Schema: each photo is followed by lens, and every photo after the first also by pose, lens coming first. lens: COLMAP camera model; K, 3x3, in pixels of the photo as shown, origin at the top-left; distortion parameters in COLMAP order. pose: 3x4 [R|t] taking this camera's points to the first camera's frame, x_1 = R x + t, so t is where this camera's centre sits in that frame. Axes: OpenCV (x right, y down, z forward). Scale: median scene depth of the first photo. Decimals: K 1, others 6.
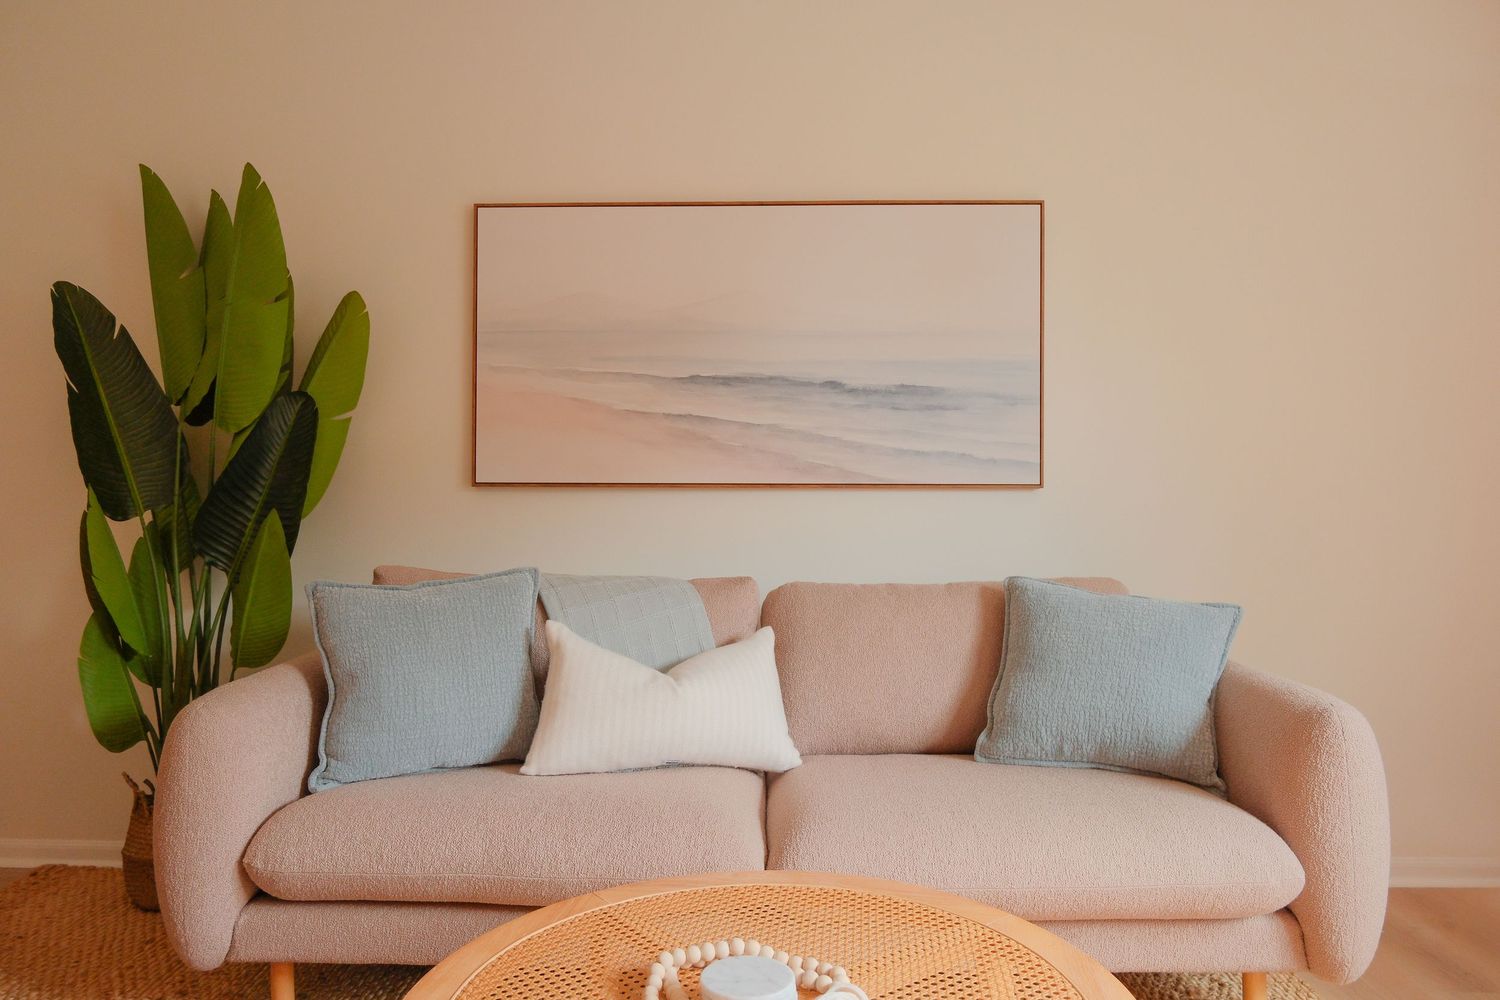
lens RADIAL K [[1034.7, 0, 727.0], [0, 1034.7, 493.2], [0, 0, 1]] dist [-0.001112, -0.002757]
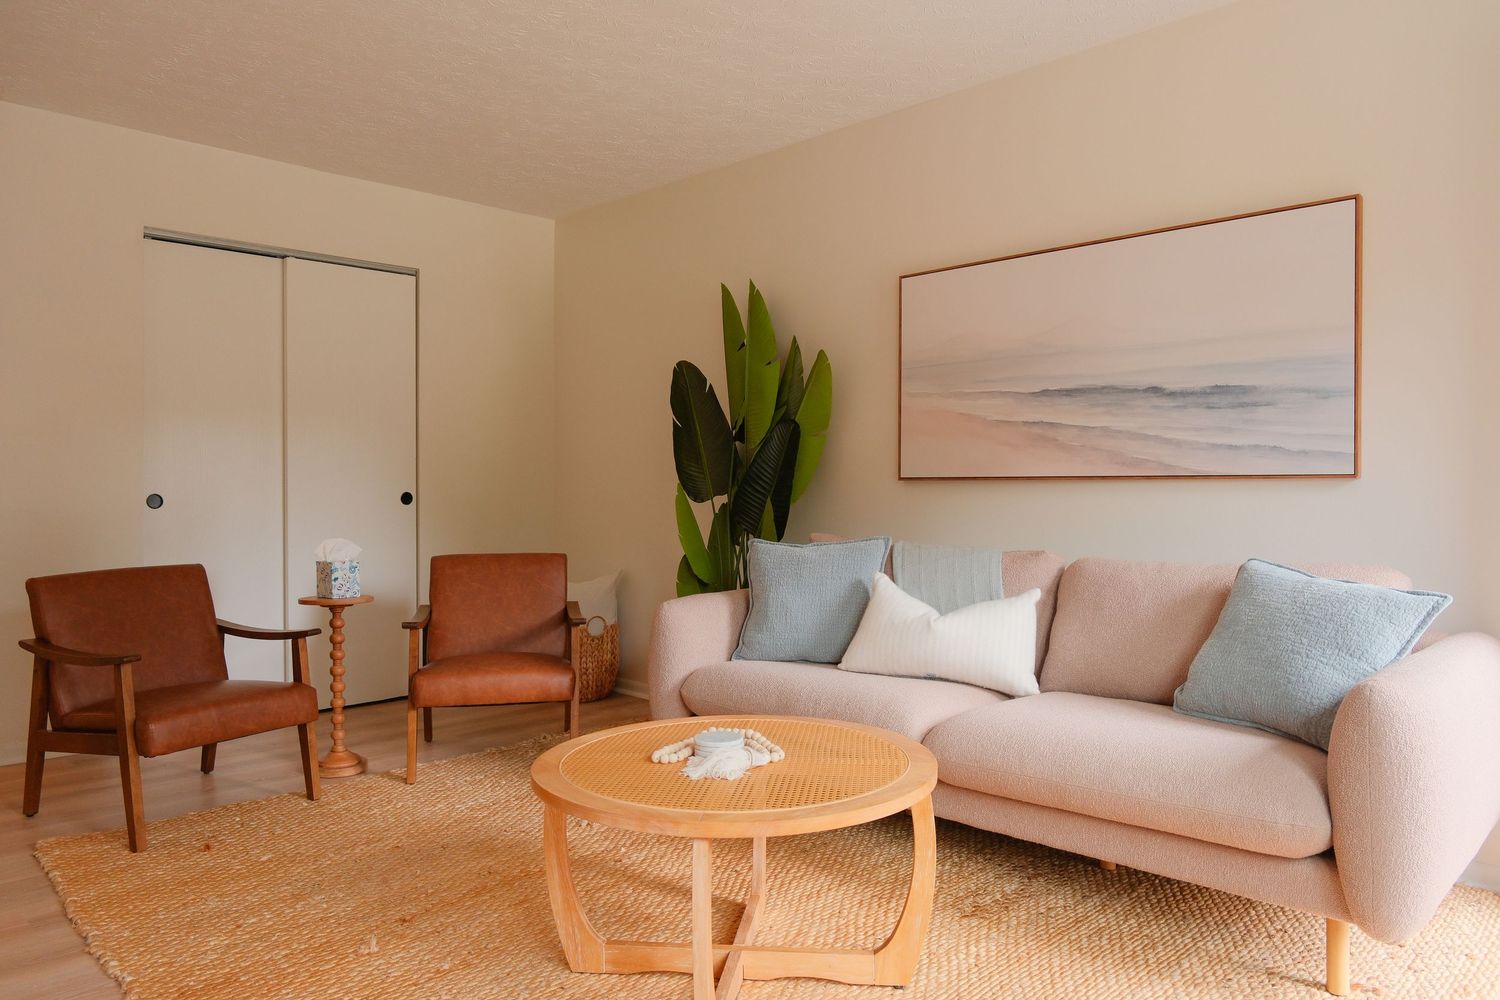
lens RADIAL K [[1034.7, 0, 748.1], [0, 1034.7, 491.9], [0, 0, 1]] dist [-0.001112, -0.002757]
pose [[0.731219, -0.000146, -0.682143, 0.576962], [0.003529, 0.999987, 0.003570, 0.003269], [0.682134, -0.005018, 0.731210, -0.157236]]
